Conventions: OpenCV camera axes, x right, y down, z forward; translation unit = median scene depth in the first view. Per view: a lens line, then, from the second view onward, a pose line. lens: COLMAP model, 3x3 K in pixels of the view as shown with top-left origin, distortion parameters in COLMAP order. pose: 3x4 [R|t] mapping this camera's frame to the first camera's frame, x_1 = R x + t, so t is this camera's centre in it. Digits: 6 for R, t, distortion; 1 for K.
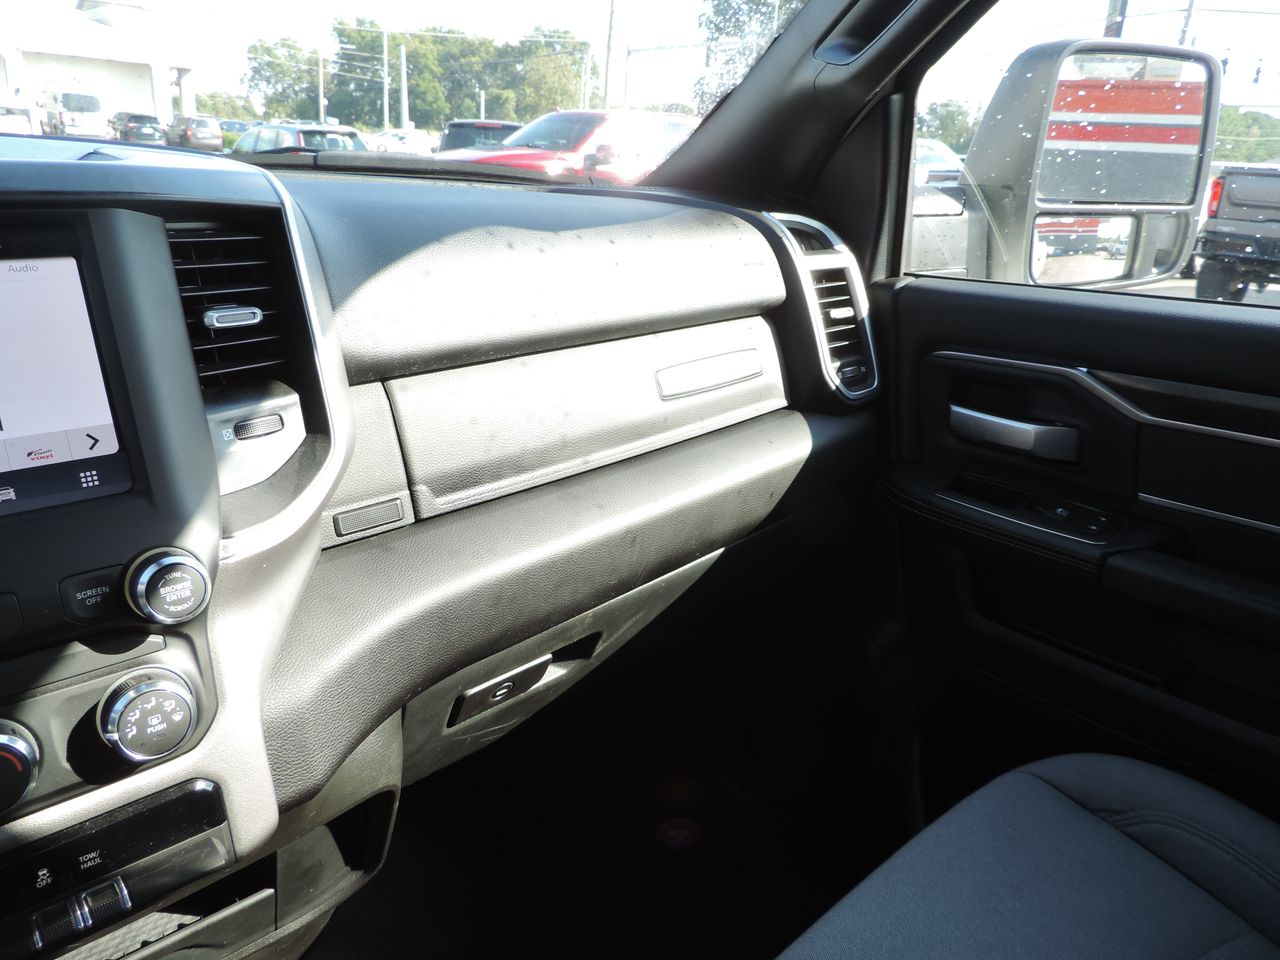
lens RADIAL K [[928.2, 0, 640.0], [0, 928.2, 480.0], [0, 0, 1]] dist [0.012370, 0.008861]
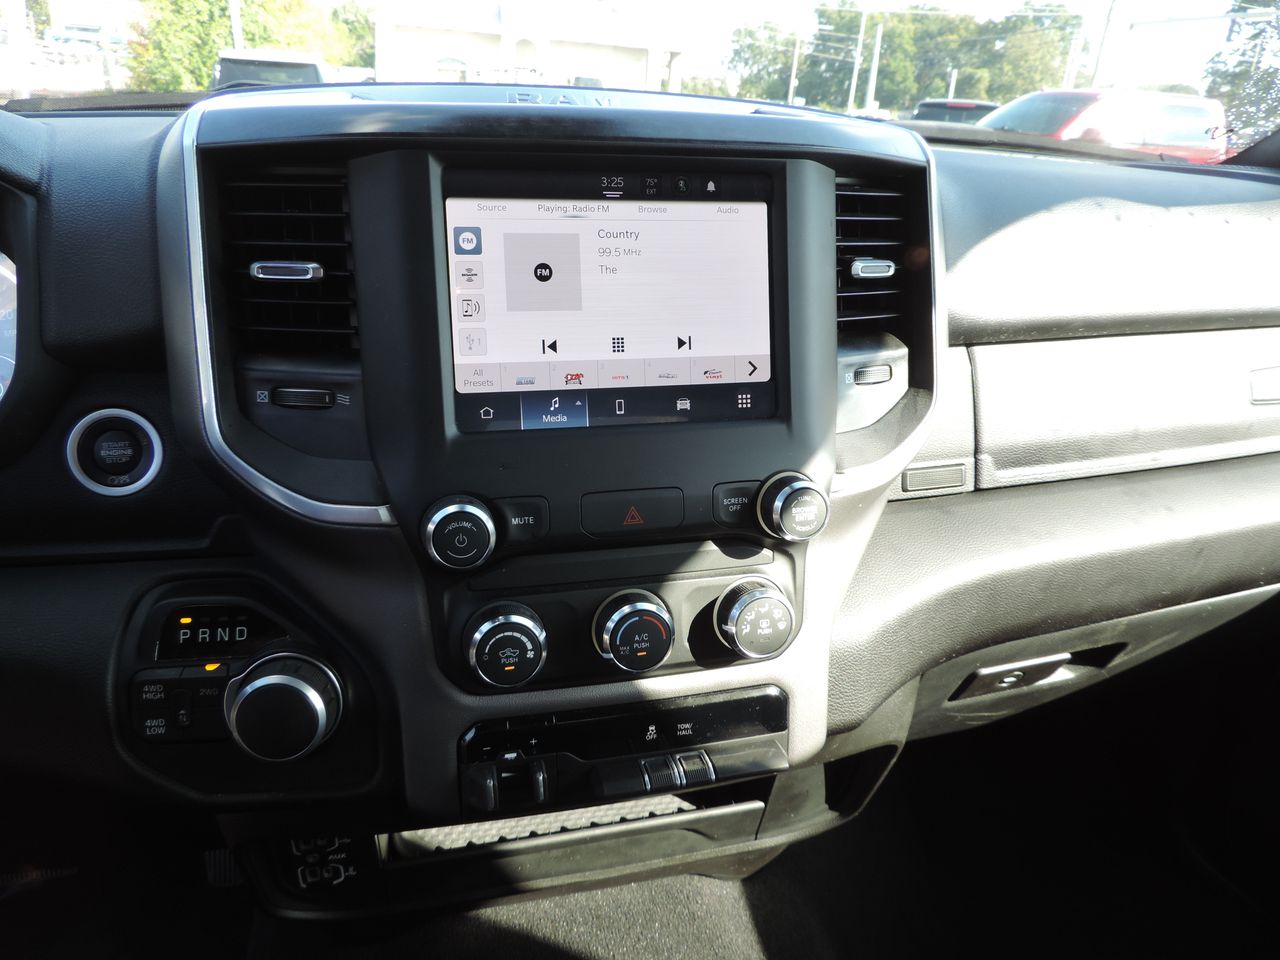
lens RADIAL K [[928.7, 0, 640.0], [0, 928.7, 480.0], [0, 0, 1]] dist [-0.007801, -0.007585]
pose [[0.901429, 0.164732, -0.400362, -0.169067], [-0.156888, 0.986217, 0.052548, 0.037931], [0.403500, 0.015444, 0.914849, -0.052795]]
